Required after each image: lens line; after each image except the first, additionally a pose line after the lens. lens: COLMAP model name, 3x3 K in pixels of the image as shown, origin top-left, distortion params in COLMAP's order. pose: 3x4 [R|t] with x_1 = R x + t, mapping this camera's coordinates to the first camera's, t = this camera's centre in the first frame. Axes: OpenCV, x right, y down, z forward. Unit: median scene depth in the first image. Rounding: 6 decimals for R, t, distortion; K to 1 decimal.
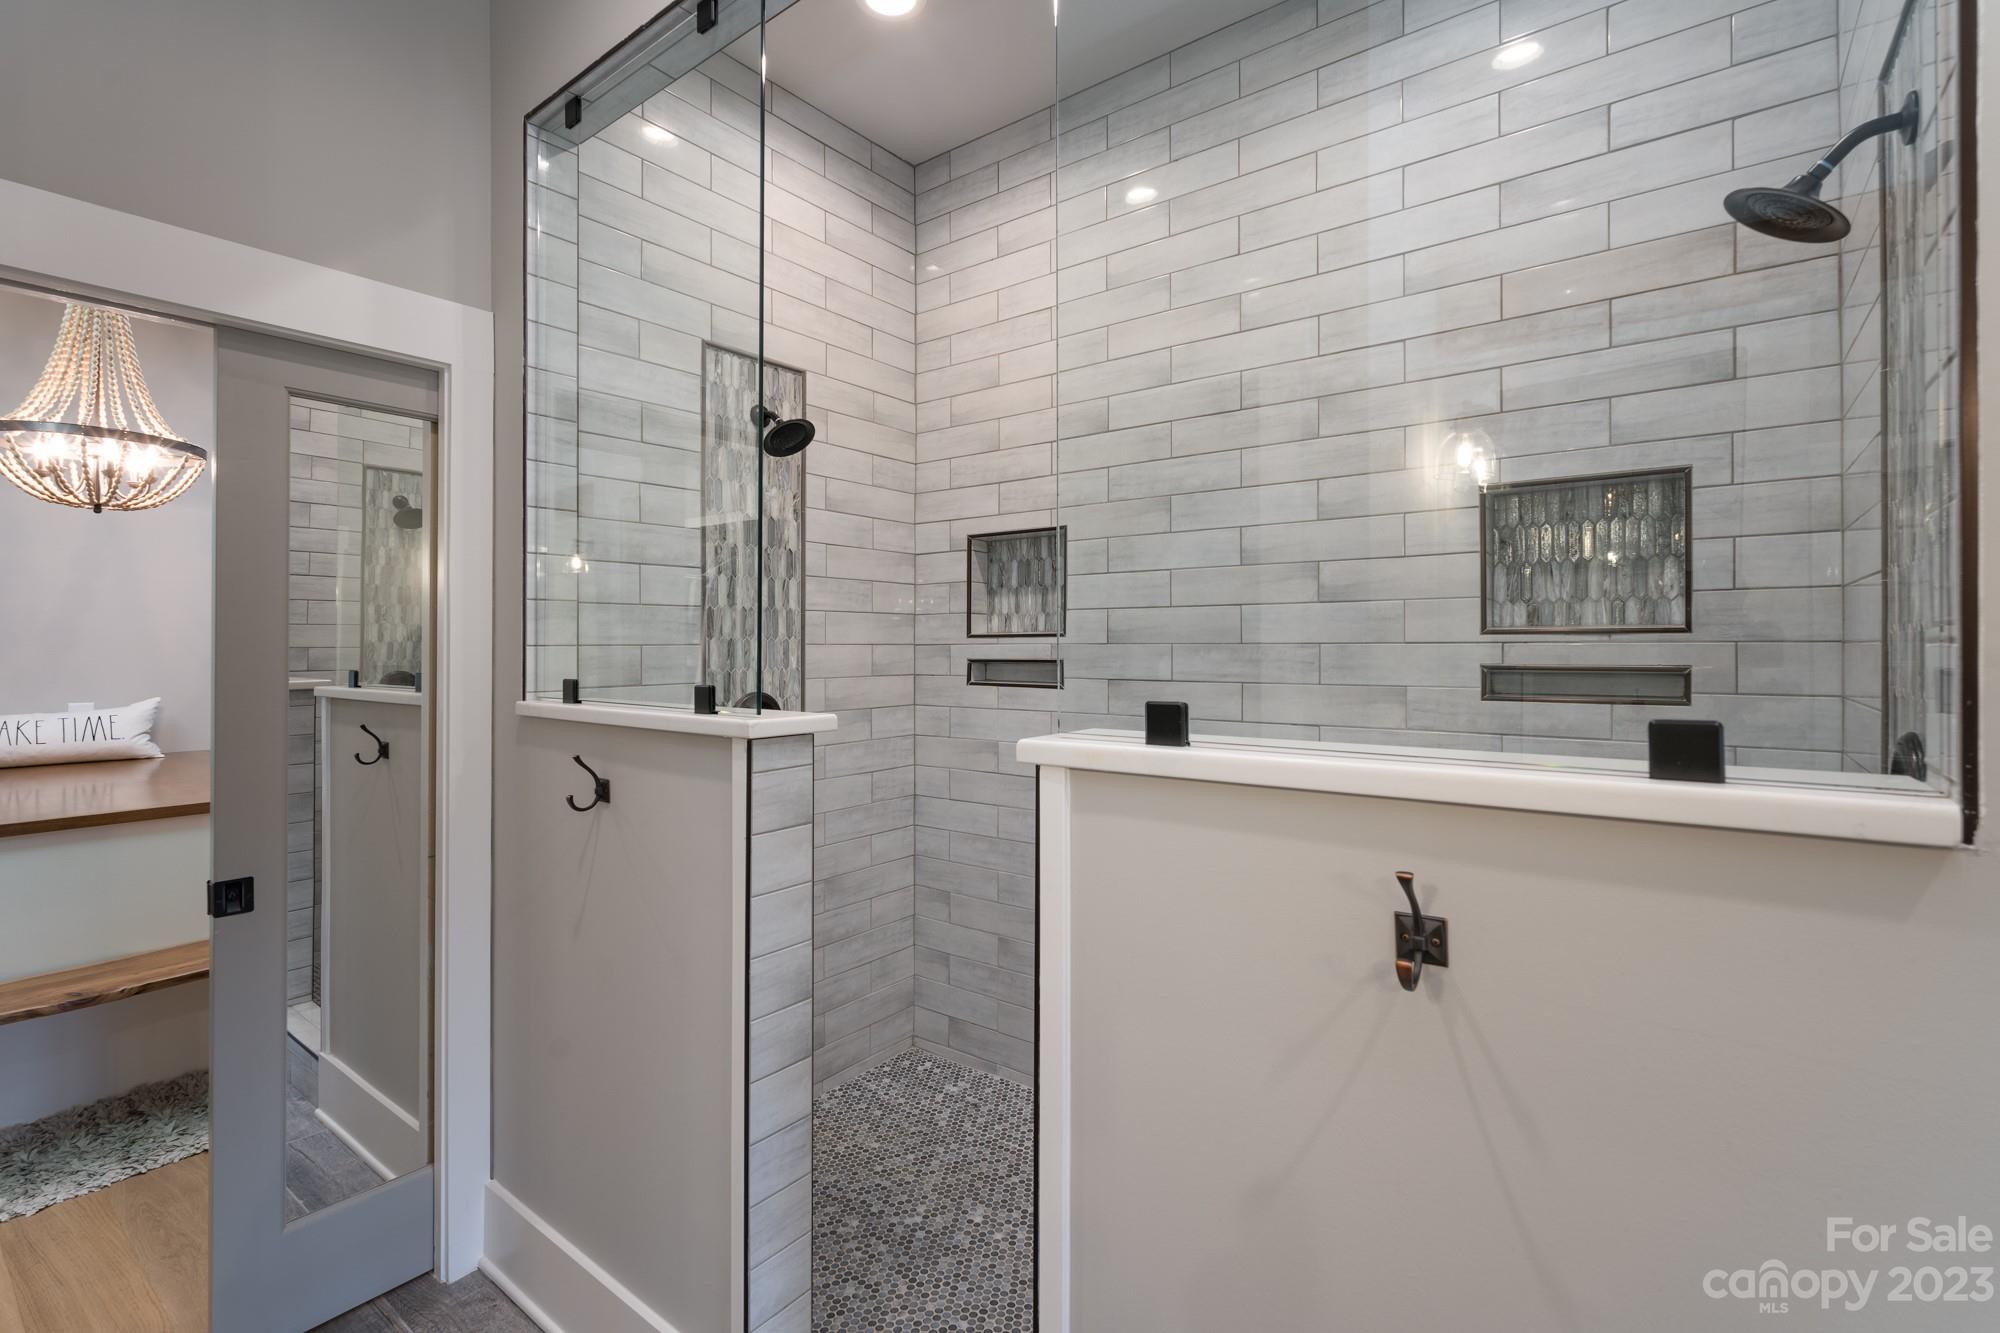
lens RADIAL K [[905.7, 0, 994.4], [0, 905.7, 645.1], [0, 0, 1]] dist [-0.002745, -0.000105]
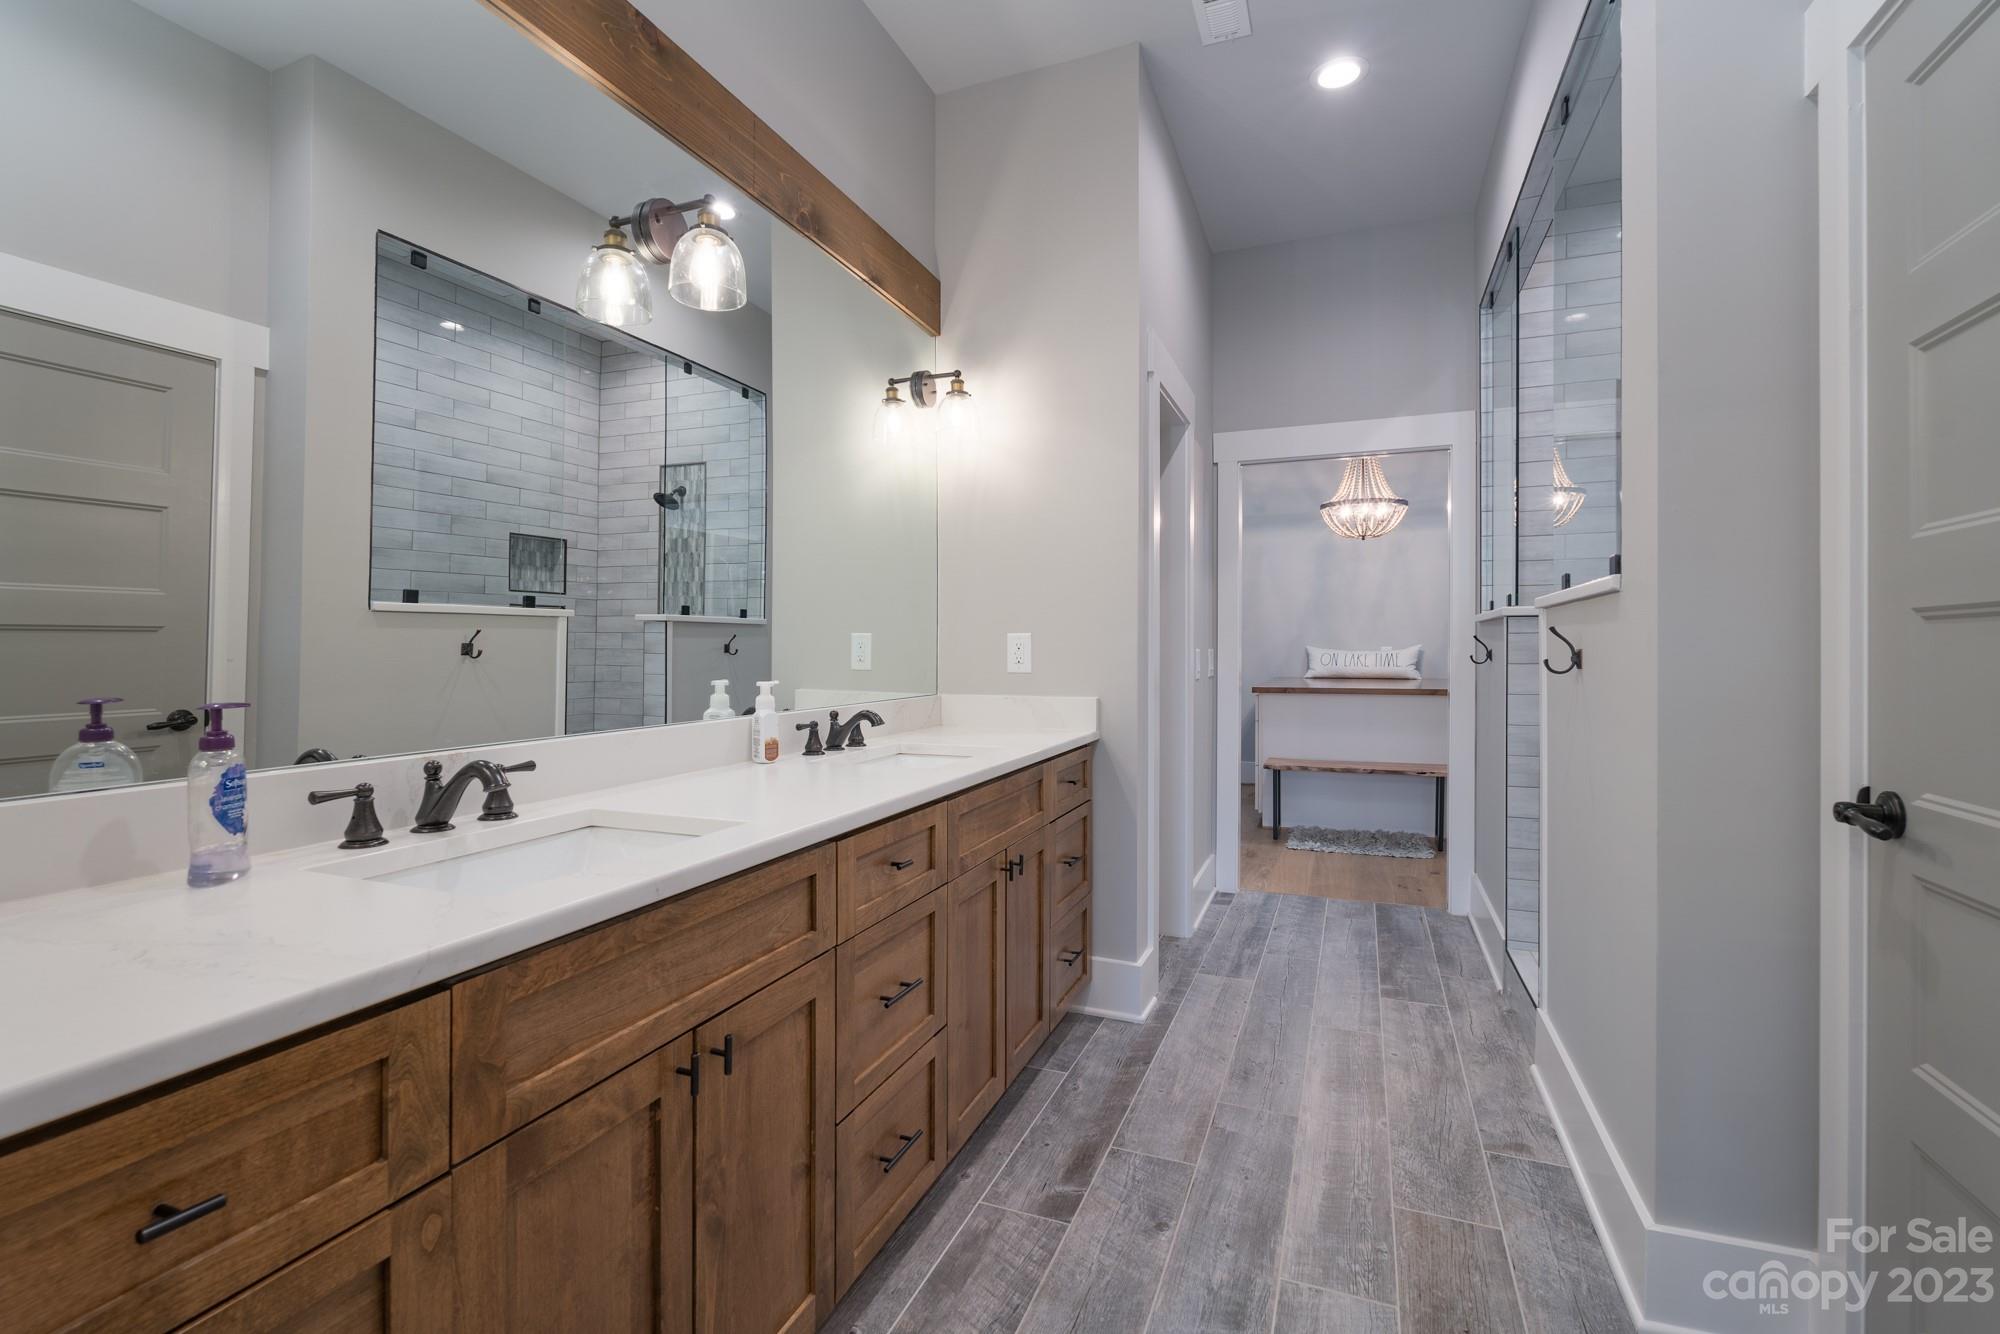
lens RADIAL K [[905.7, 0, 994.4], [0, 905.7, 645.6], [0, 0, 1]] dist [-0.002745, -0.000105]
pose [[0.277917, -0.000818, -0.960605, 0.748711], [-0.000697, 0.999999, -0.001053, 0.094866], [0.960605, 0.000963, 0.277916, -0.370472]]
